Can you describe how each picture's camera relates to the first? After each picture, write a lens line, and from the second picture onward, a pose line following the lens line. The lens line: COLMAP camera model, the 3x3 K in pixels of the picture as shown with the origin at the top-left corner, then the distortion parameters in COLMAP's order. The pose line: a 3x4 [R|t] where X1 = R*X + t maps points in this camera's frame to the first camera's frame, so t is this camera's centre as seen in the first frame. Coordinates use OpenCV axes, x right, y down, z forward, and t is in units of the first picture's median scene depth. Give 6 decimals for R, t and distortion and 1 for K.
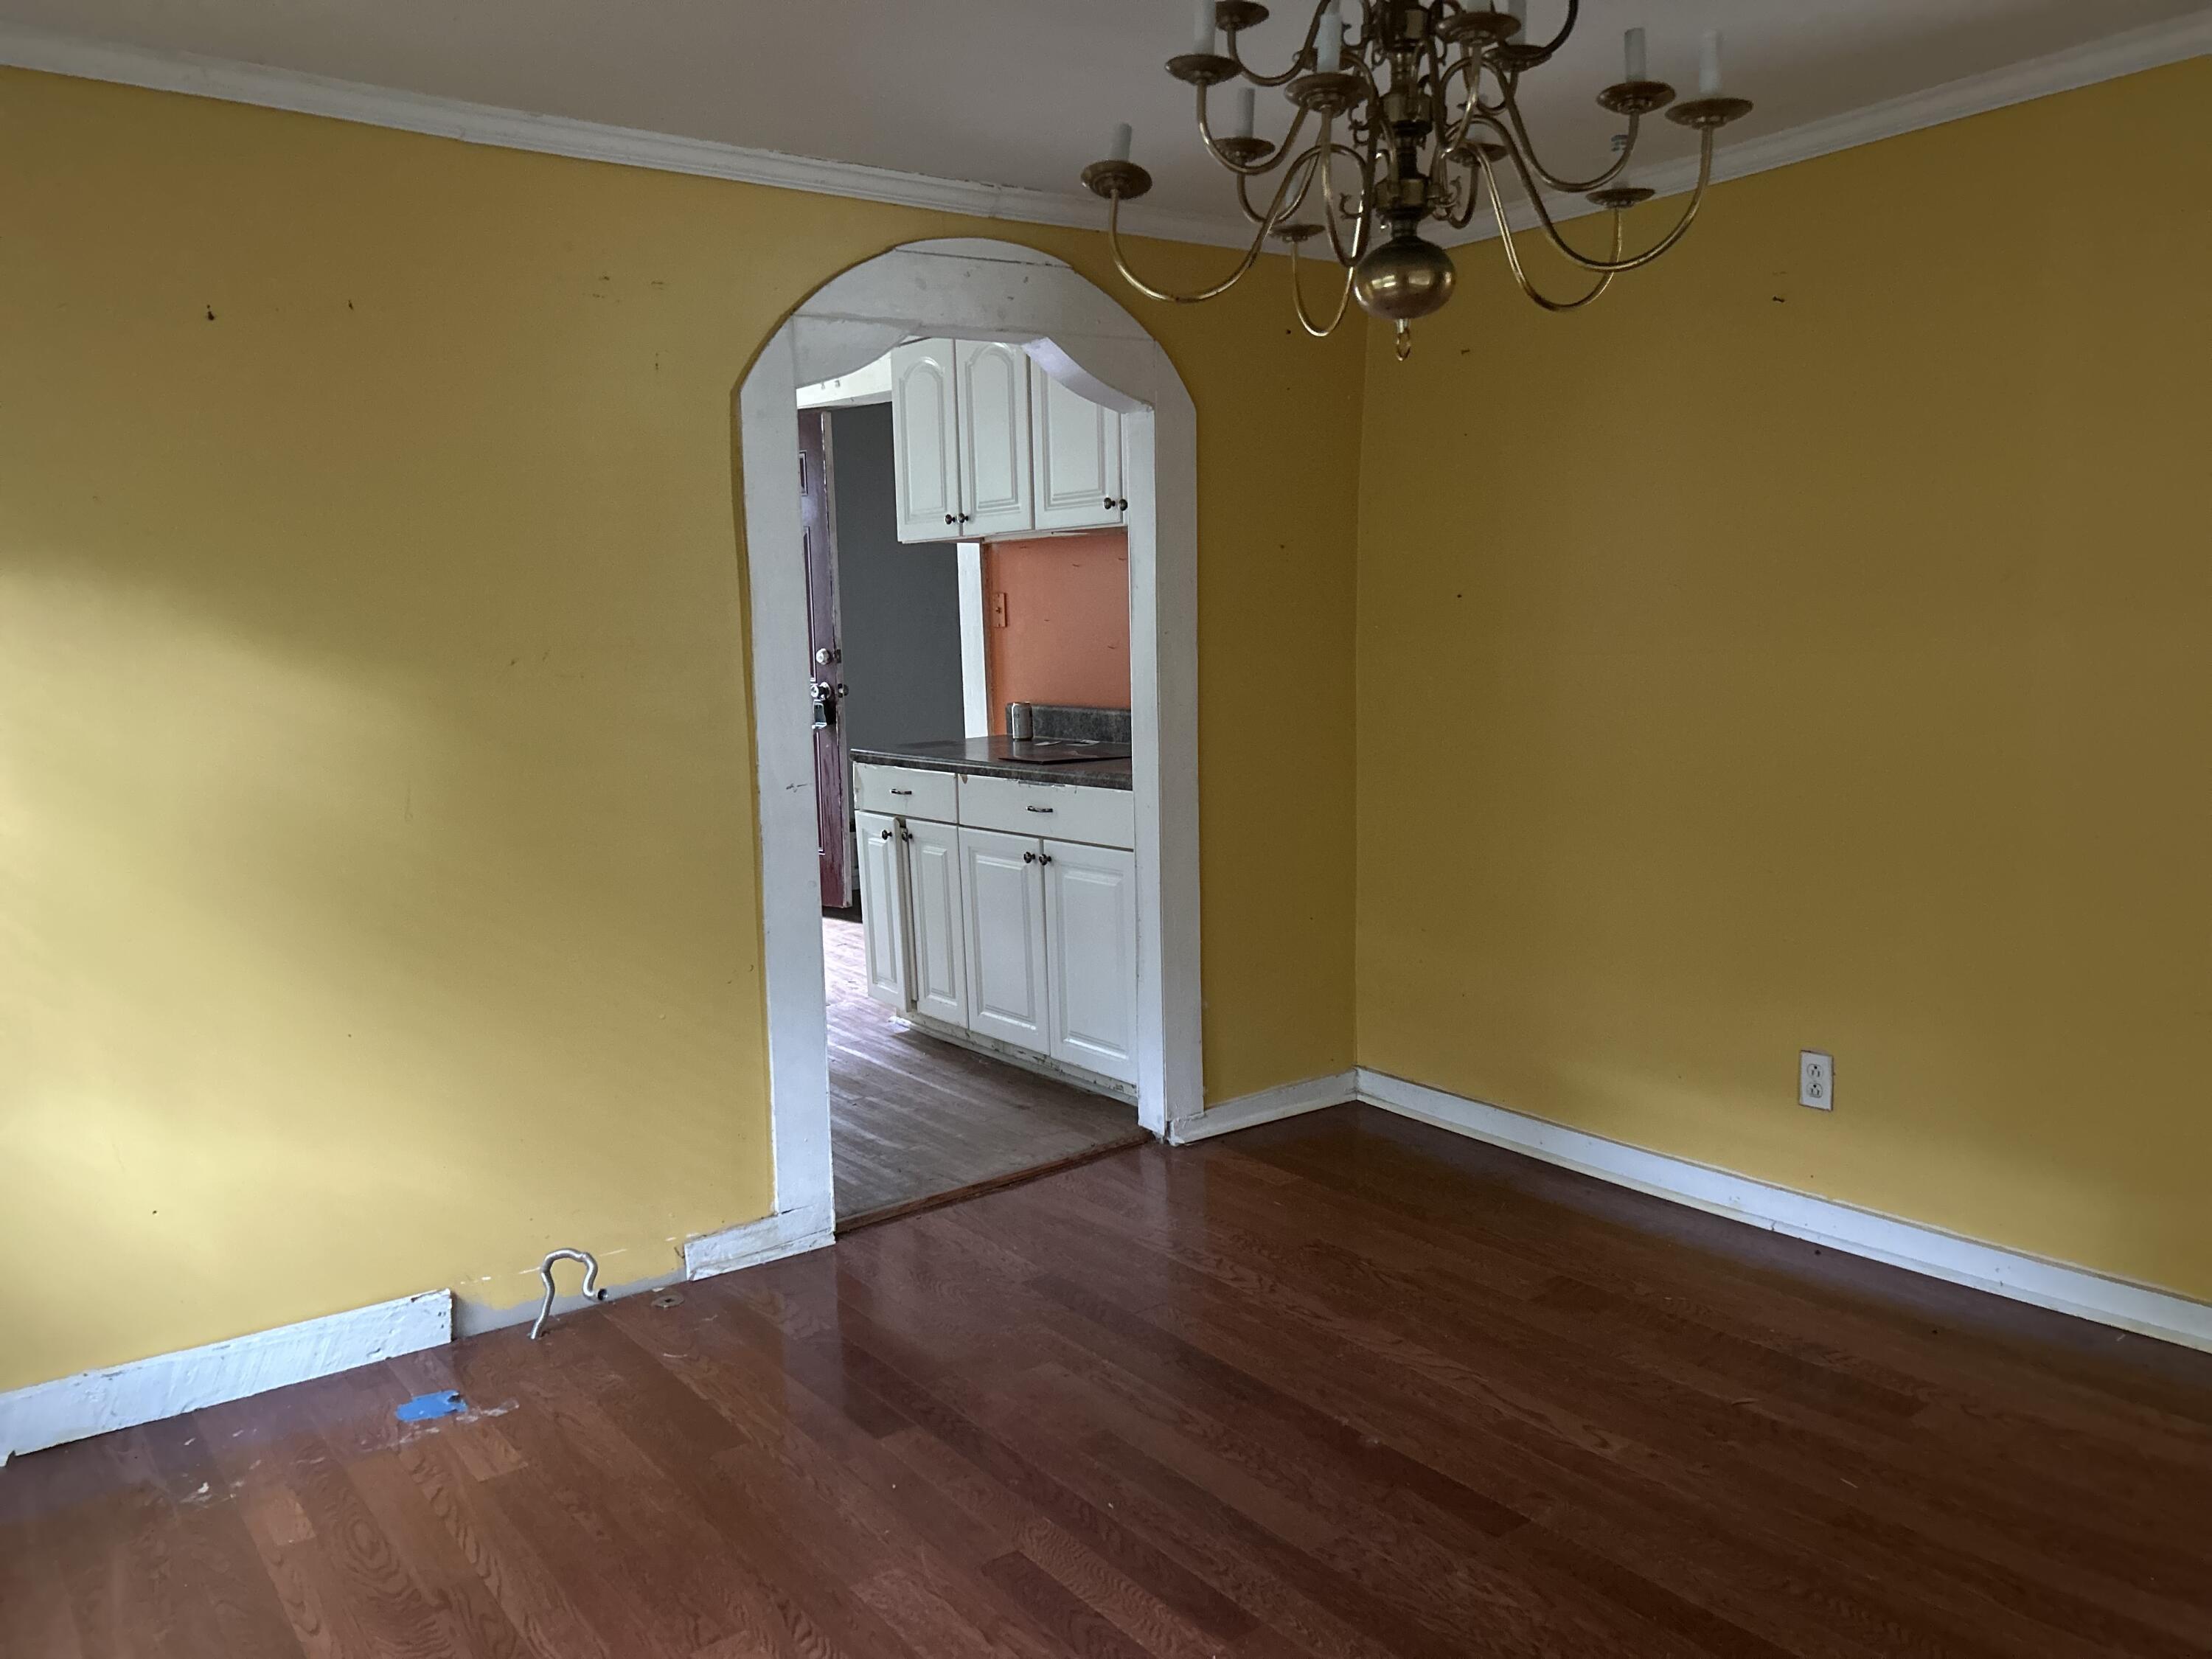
lens RADIAL K [[1655.2, 0, 1106.0], [0, 1655.2, 829.5], [0, 0, 1]] dist [0.124257, -0.157540]
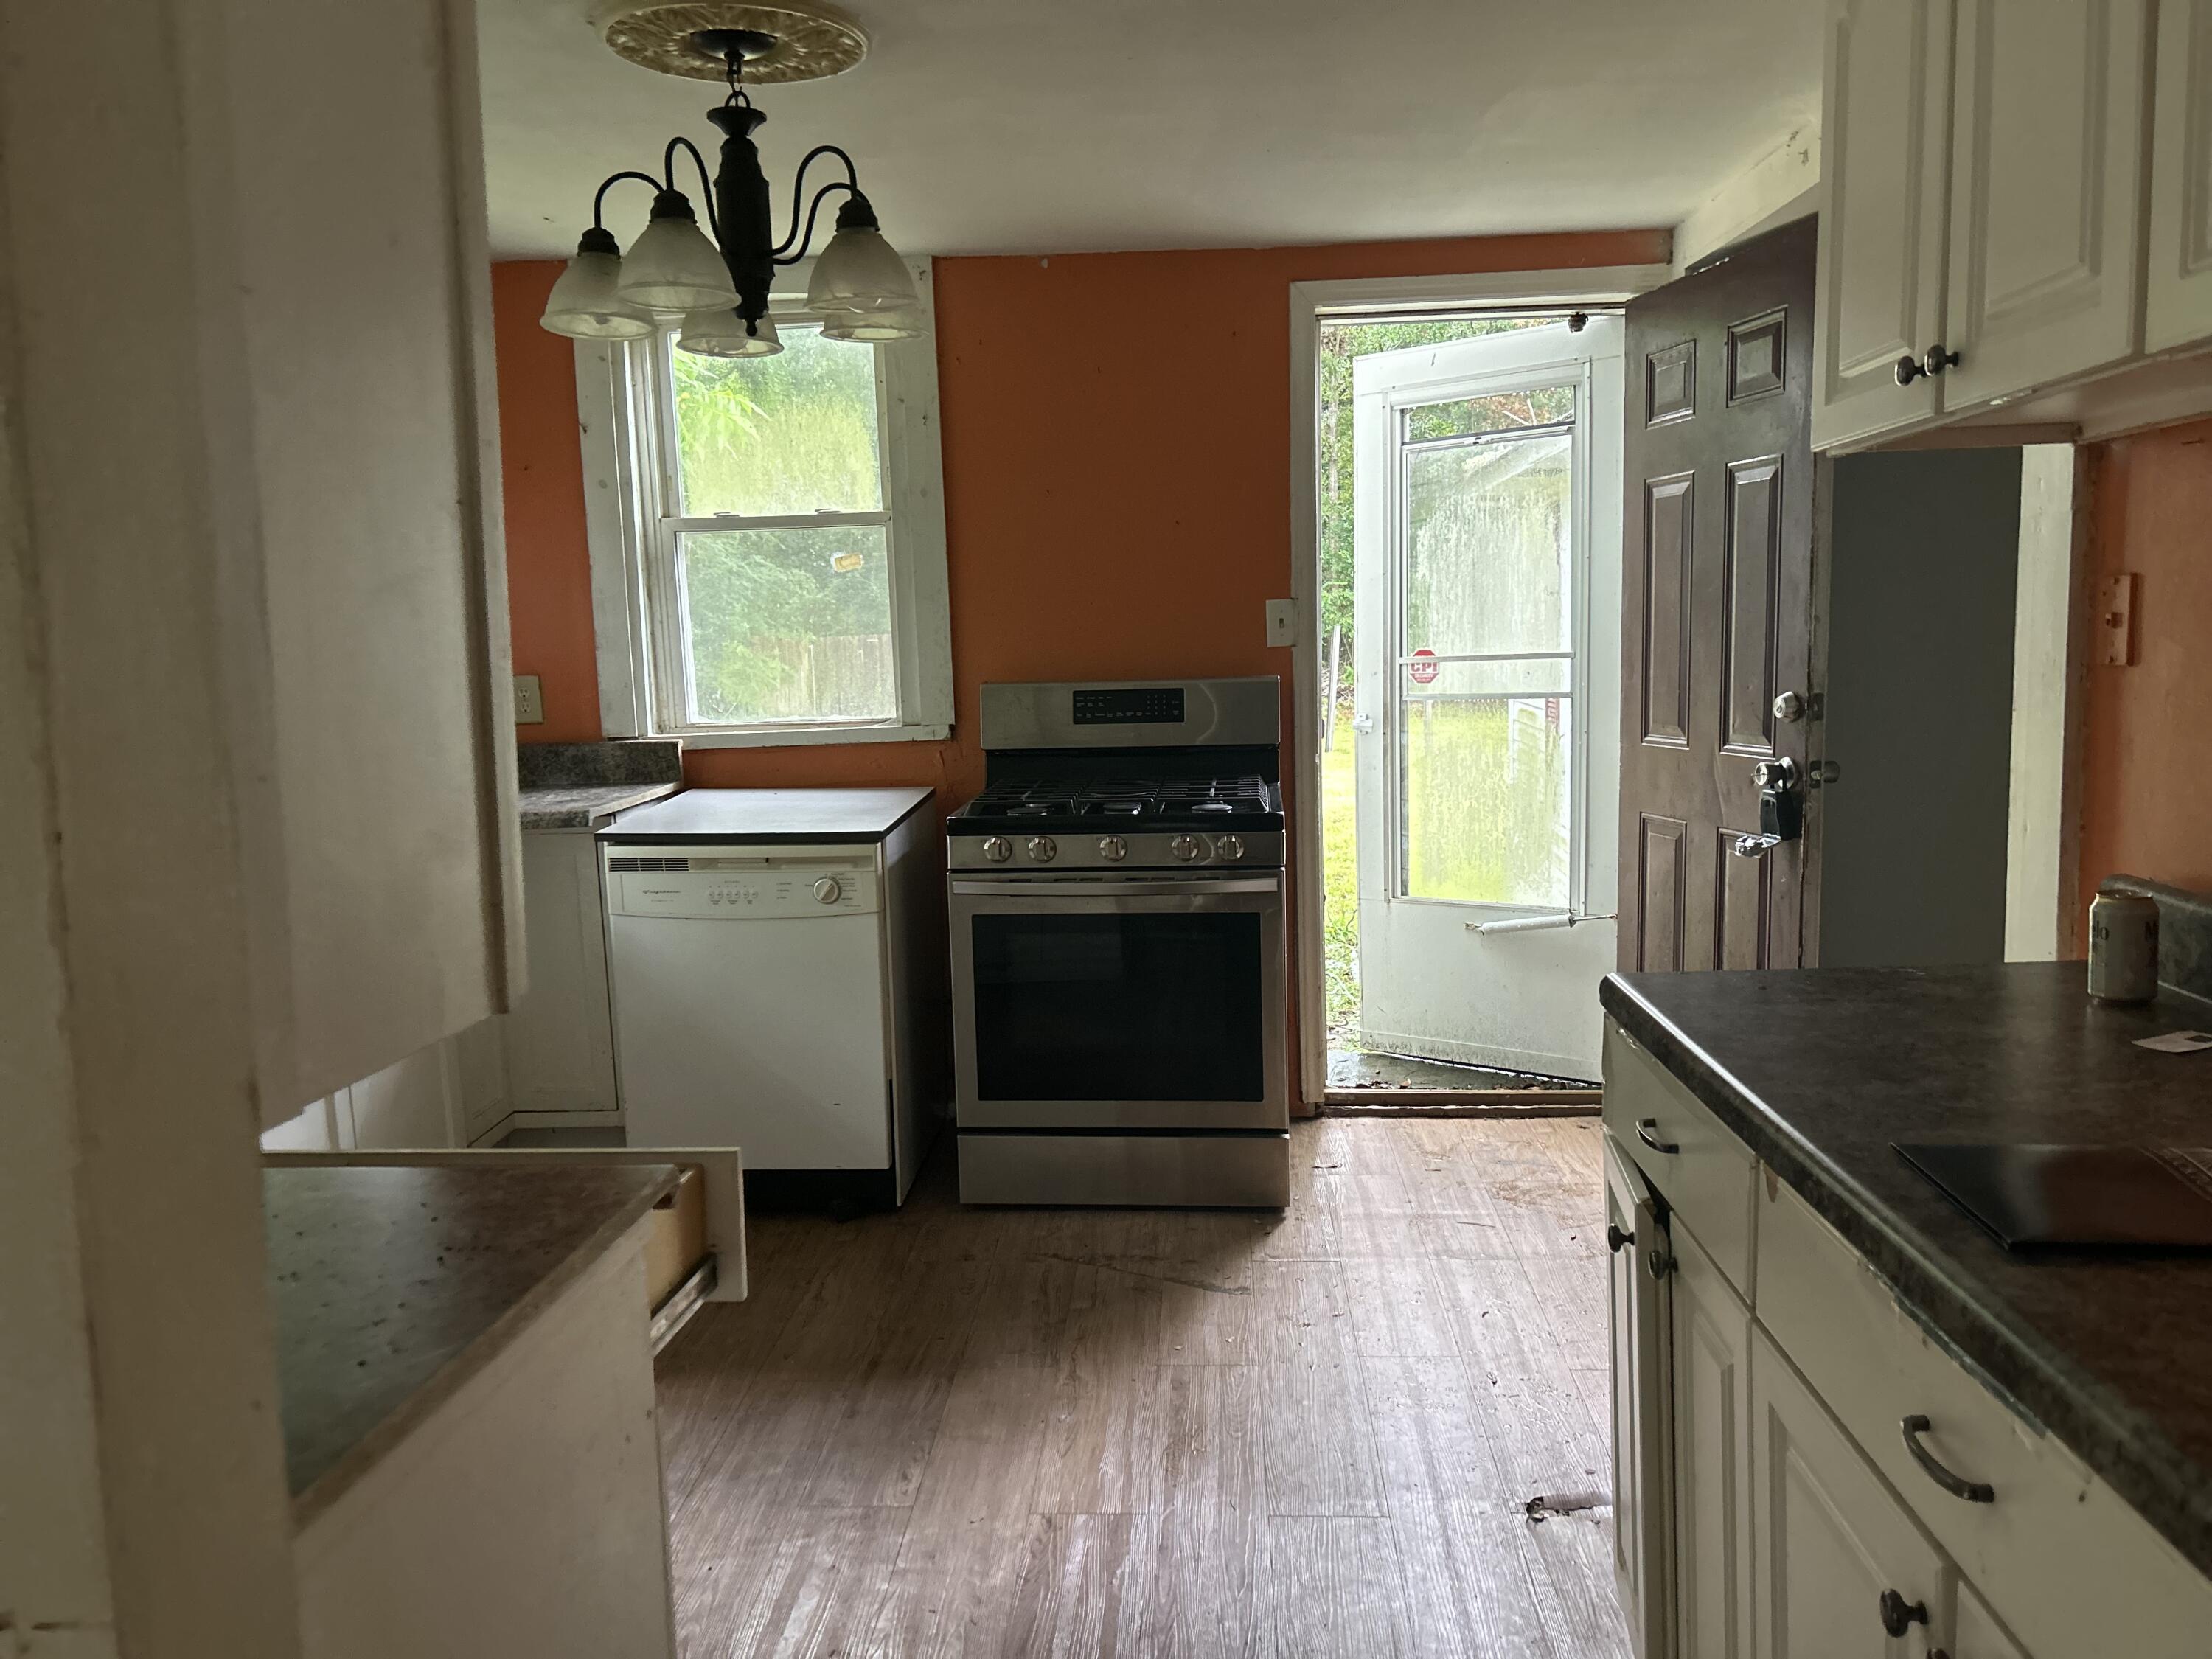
lens RADIAL K [[1655.2, 0, 1106.0], [0, 1655.2, 829.5], [0, 0, 1]] dist [0.124257, -0.157540]
pose [[0.748291, 0.077146, -0.658869, 0.019775], [-0.072386, 0.996780, 0.034501, -0.082596], [0.659409, 0.021876, 0.751466, 0.569886]]
